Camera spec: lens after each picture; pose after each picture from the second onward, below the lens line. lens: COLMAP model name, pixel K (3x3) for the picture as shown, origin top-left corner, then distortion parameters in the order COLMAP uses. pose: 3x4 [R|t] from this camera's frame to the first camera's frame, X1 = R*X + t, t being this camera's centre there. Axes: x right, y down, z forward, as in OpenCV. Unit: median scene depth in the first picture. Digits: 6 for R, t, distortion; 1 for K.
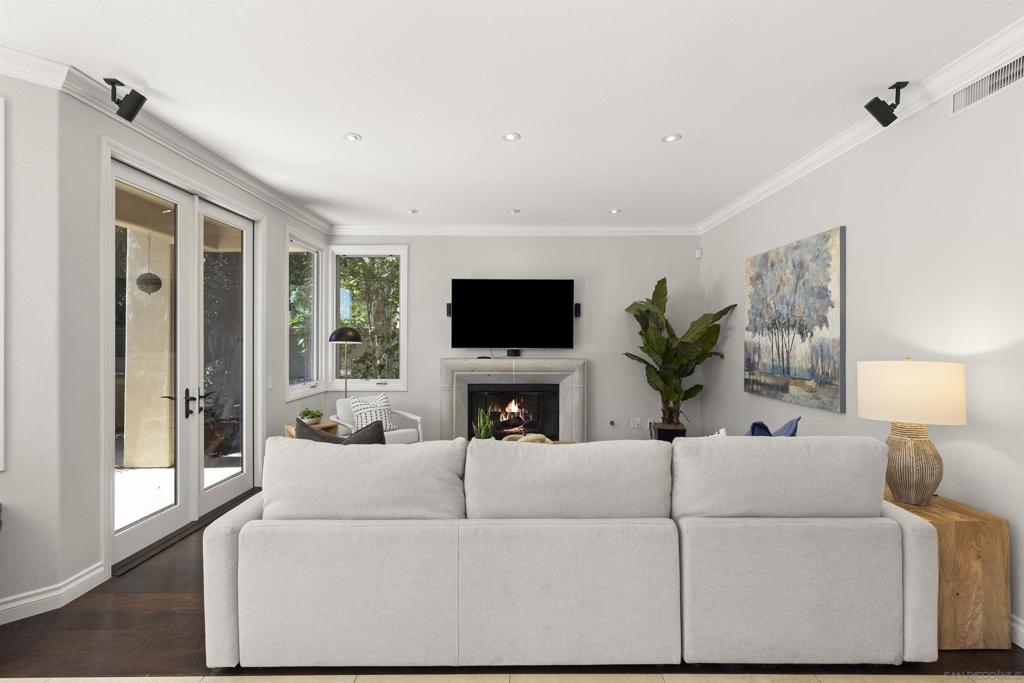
lens RADIAL K [[461.5, 0, 515.2], [0, 461.5, 337.9], [0, 0, 1]] dist [0.010038, -0.001100]
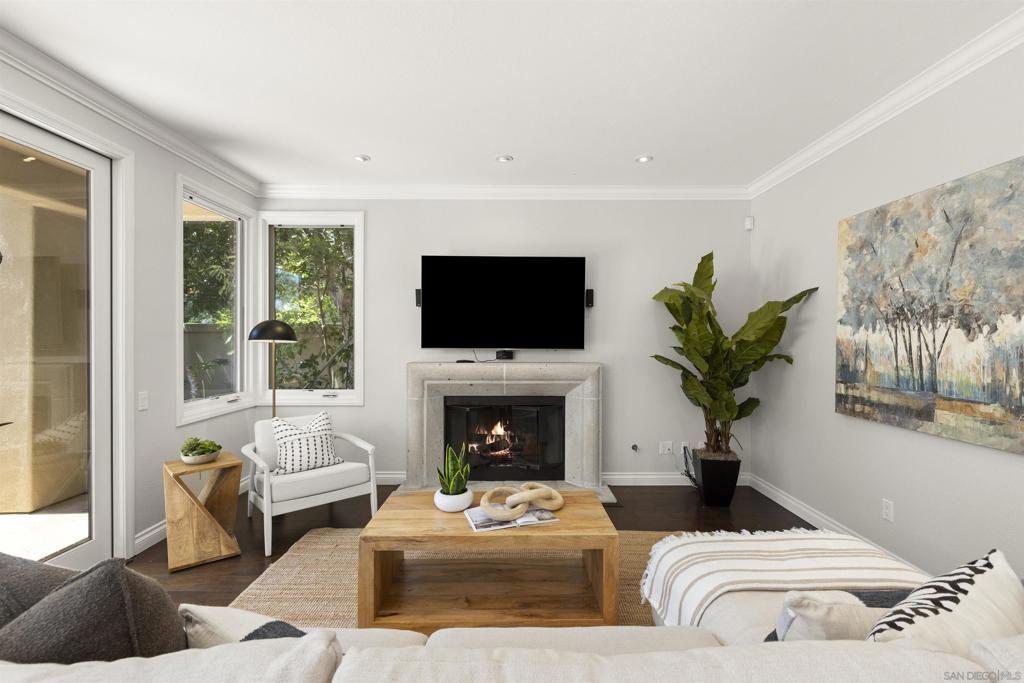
lens RADIAL K [[461.5, 0, 516.9], [0, 461.5, 339.1], [0, 0, 1]] dist [0.010038, -0.001100]
pose [[0.999891, 0.000361, 0.014772, 0.005861], [-0.000462, 0.999977, 0.006792, 0.001449], [-0.014769, -0.006799, 0.999868, 0.269327]]
